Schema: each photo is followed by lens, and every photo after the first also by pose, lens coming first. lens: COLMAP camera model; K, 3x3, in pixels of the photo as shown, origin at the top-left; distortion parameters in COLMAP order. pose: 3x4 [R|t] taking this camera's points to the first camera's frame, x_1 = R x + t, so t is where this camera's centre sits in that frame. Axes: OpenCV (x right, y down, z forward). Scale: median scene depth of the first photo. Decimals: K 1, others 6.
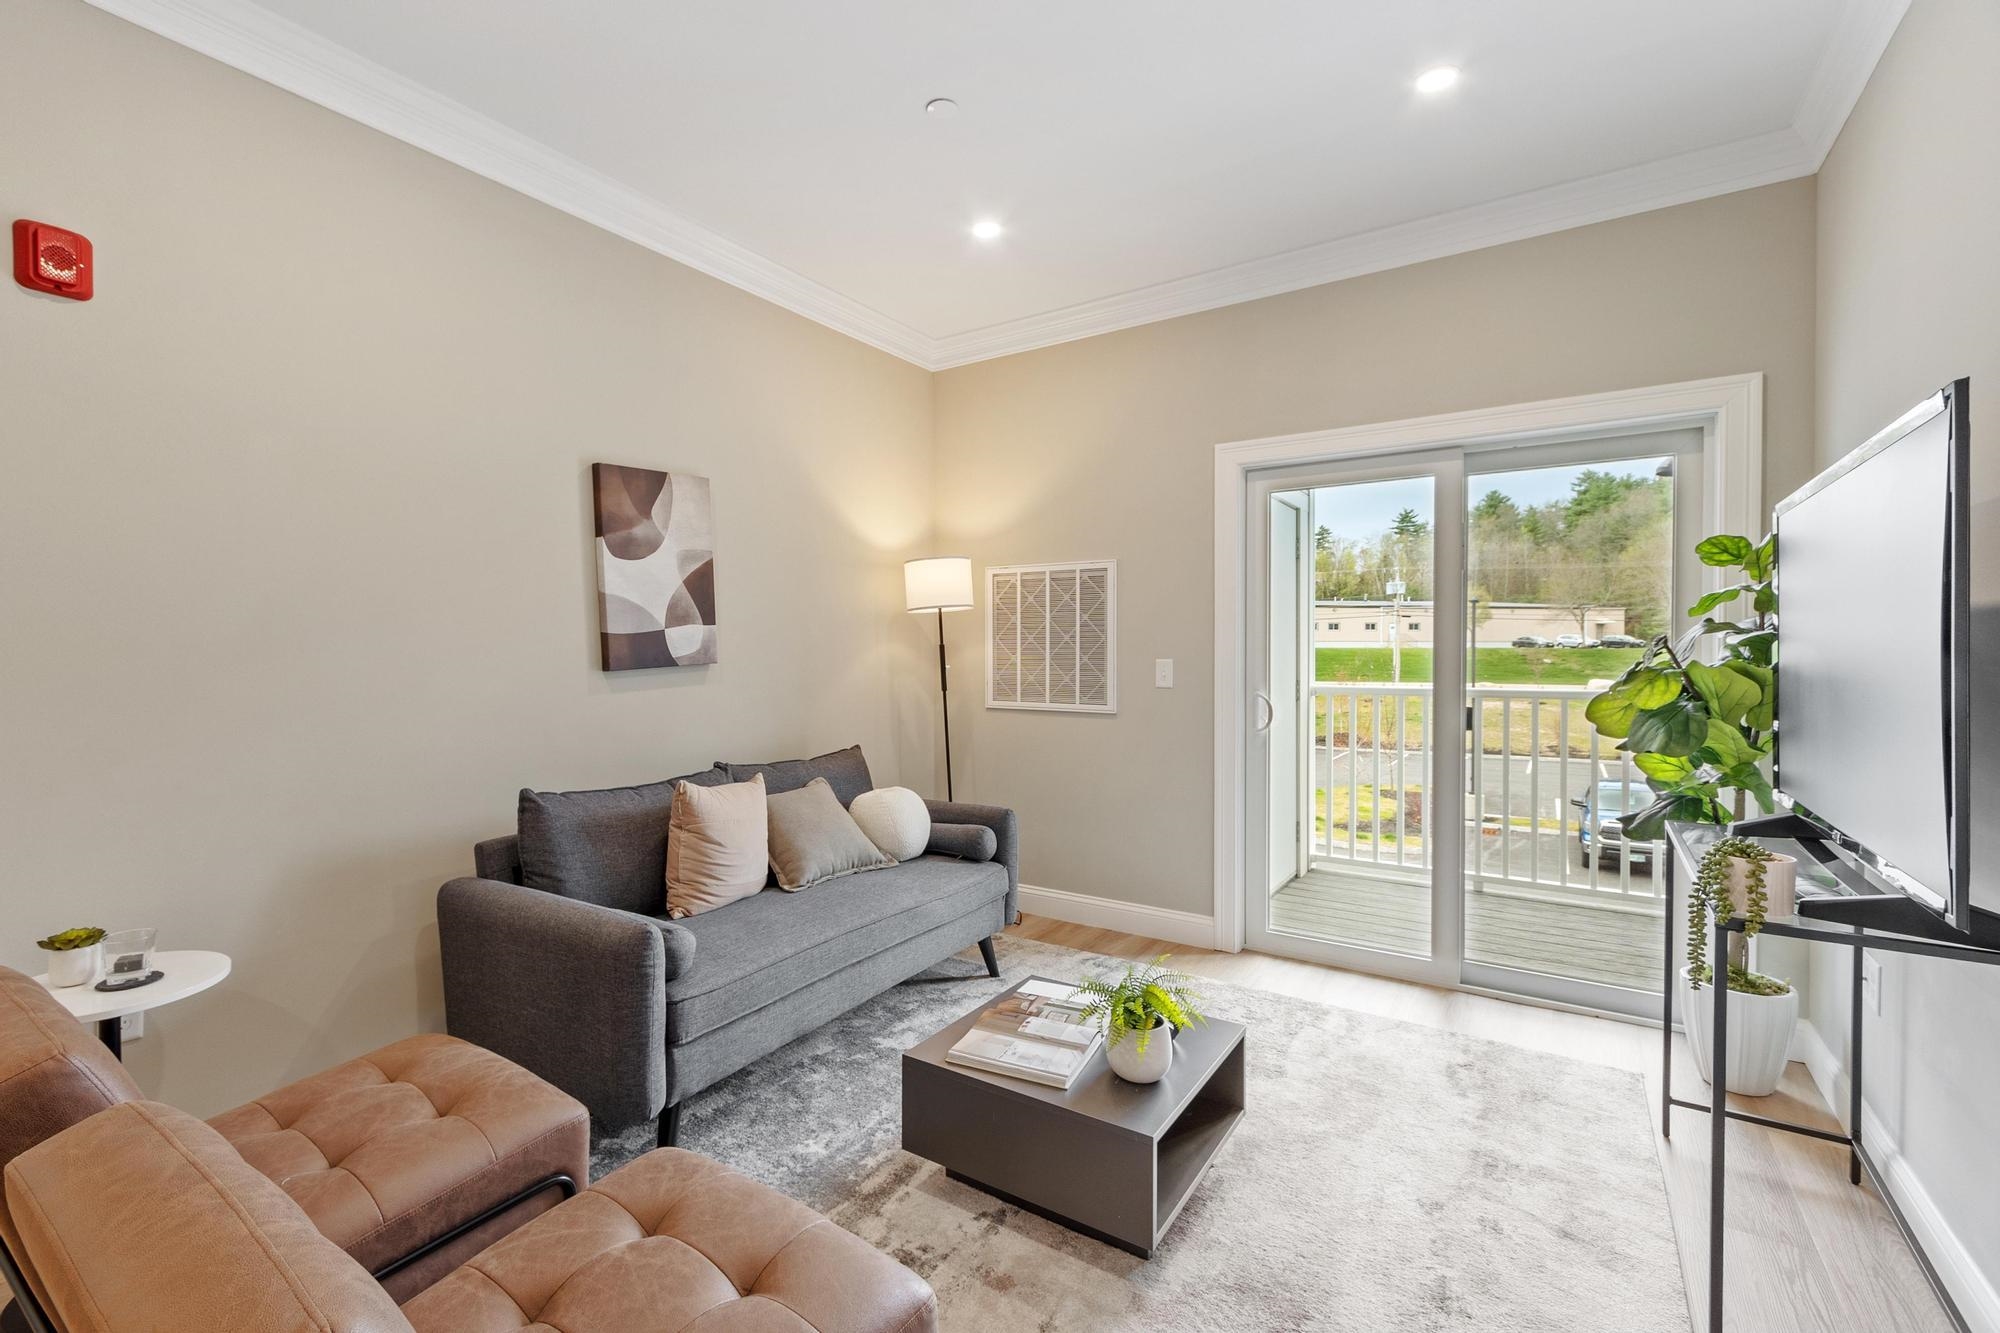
lens RADIAL K [[856.4, 0, 992.1], [0, 856.4, 657.1], [0, 0, 1]] dist [-0.003004, -0.000109]
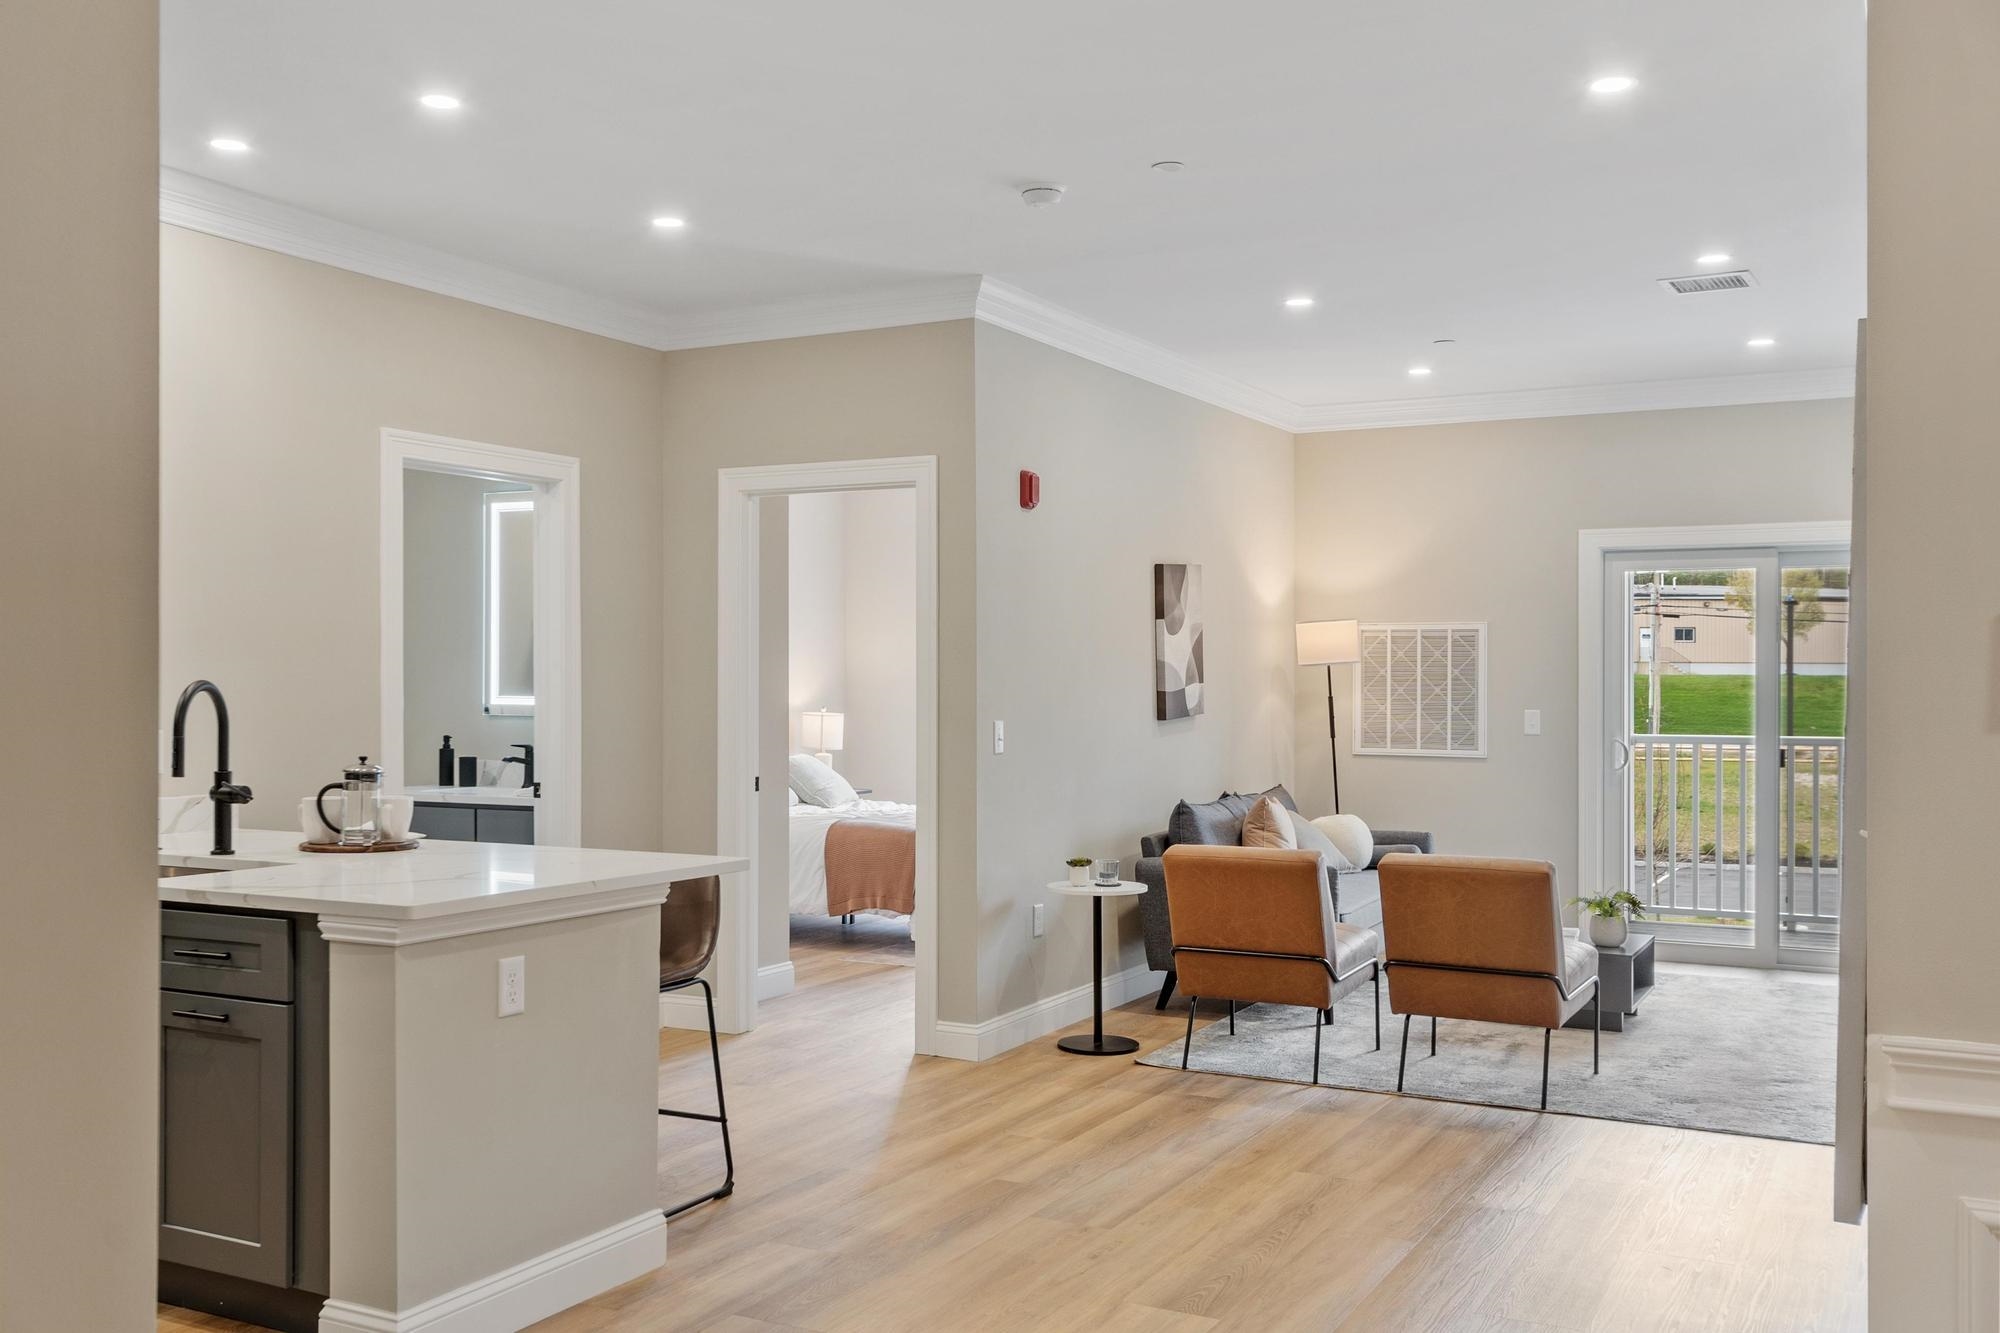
lens RADIAL K [[1825.9, 0, 1000.0], [0, 1825.9, 666.5], [0, 0, 1]] dist [-0.006405, -0.009810]
pose [[0.994682, 0.004894, 0.102874, -0.719343], [-0.003795, 0.999934, -0.010872, -0.025390], [-0.102921, 0.010424, 0.994635, -1.291365]]
